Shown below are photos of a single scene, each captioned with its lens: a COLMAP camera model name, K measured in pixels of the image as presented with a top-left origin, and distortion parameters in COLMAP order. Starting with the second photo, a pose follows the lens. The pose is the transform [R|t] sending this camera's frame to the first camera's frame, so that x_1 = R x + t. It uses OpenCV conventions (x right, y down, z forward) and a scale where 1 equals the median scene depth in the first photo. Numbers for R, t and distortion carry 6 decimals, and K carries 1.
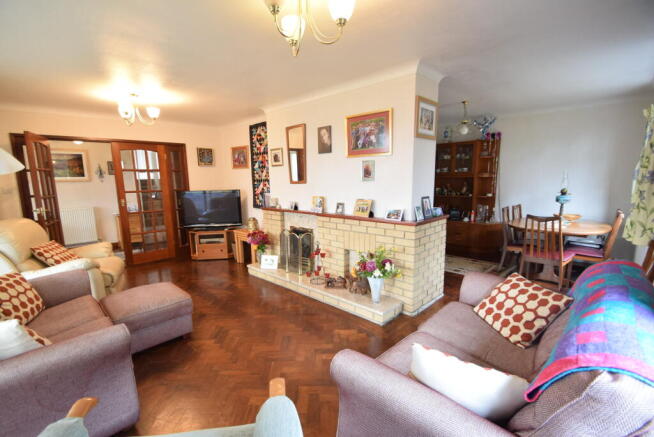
lens RADIAL K [[294.3, 0, 323.7], [0, 294.3, 224.2], [0, 0, 1]] dist [-0.013041, -0.004367]
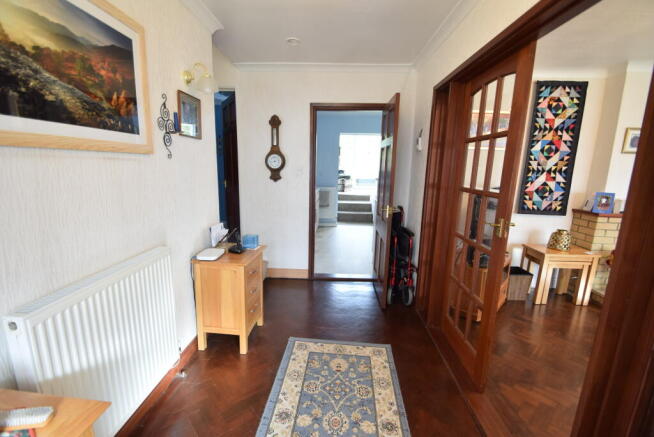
lens RADIAL K [[294.3, 0, 314.5], [0, 294.3, 220.0], [0, 0, 1]] dist [-0.013041, -0.004367]
pose [[0.771982, -0.083151, 0.630183, -1.024195], [0.060010, 0.996513, 0.057973, -0.110031], [-0.632806, -0.006937, 0.774279, 0.829307]]
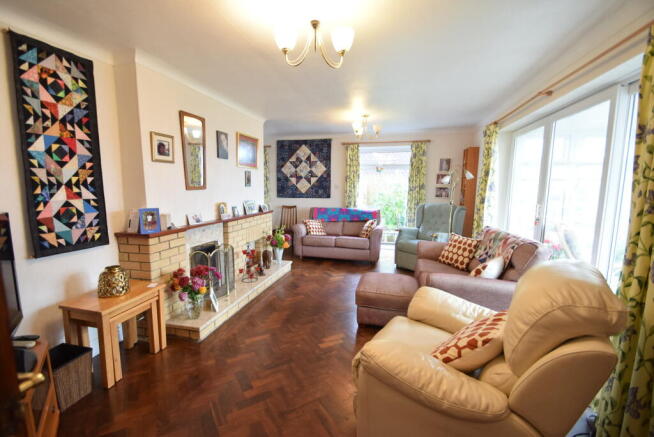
lens RADIAL K [[294.3, 0, 325.5], [0, 294.3, 224.1], [0, 0, 1]] dist [-0.013041, -0.004367]
pose [[-0.500048, -0.095166, 0.860753, -0.762667], [0.141074, 0.971715, 0.189390, -0.120487], [-0.854430, 0.216134, -0.472478, 0.893619]]
